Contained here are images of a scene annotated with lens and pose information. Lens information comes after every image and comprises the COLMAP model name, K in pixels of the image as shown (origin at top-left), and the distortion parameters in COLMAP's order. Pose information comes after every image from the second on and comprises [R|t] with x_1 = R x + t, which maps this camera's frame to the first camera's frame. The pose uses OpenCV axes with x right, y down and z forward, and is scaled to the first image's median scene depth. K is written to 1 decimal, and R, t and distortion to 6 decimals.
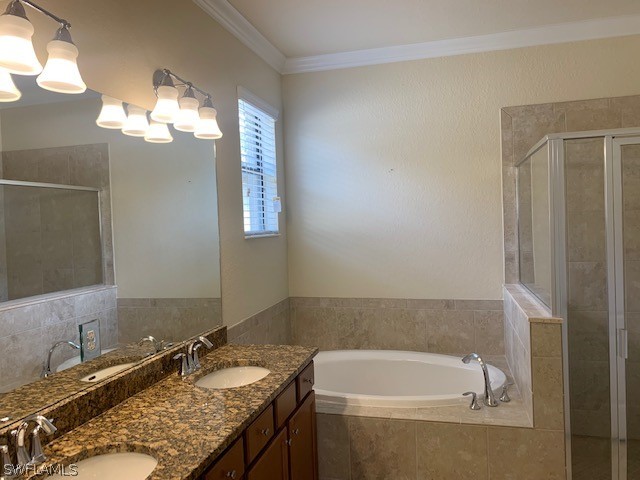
lens RADIAL K [[489.0, 0, 319.5], [0, 489.0, 236.1], [0, 0, 1]] dist [0.007017, -0.008920]
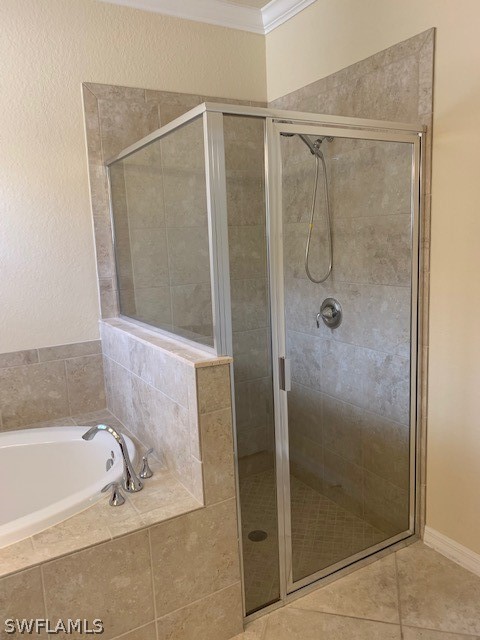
lens RADIAL K [[489.0, 0, 235.9], [0, 489.0, 314.2], [0, 0, 1]] dist [0.007017, -0.008920]
pose [[0.706574, -0.100250, 0.700502, -0.015749], [0.036501, 0.993760, 0.105400, 0.015482], [-0.706697, -0.048904, 0.705824, 0.307028]]
